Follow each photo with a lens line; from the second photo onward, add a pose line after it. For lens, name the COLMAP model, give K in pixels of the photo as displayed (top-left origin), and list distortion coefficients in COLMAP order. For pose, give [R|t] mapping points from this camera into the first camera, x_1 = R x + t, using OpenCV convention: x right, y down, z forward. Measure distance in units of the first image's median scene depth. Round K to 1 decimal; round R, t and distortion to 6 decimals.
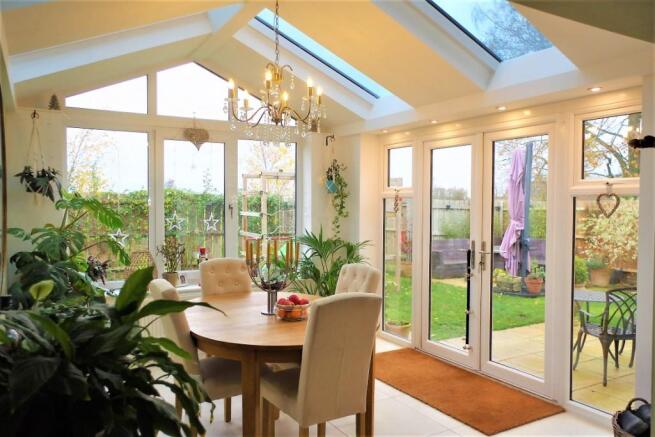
lens RADIAL K [[510.0, 0, 324.6], [0, 510.0, 219.0], [0, 0, 1]] dist [-0.009140, 0.030840]
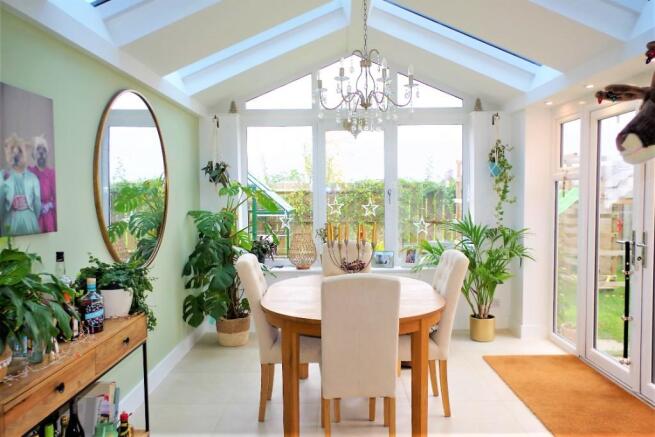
lens RADIAL K [[510.0, 0, 309.5], [0, 510.0, 219.5], [0, 0, 1]] dist [-0.009140, 0.030840]
pose [[0.860594, 0.015226, -0.509064, 0.215623], [-0.004018, 0.999725, 0.023110, 0.007404], [0.509276, -0.017843, 0.860418, 0.041214]]
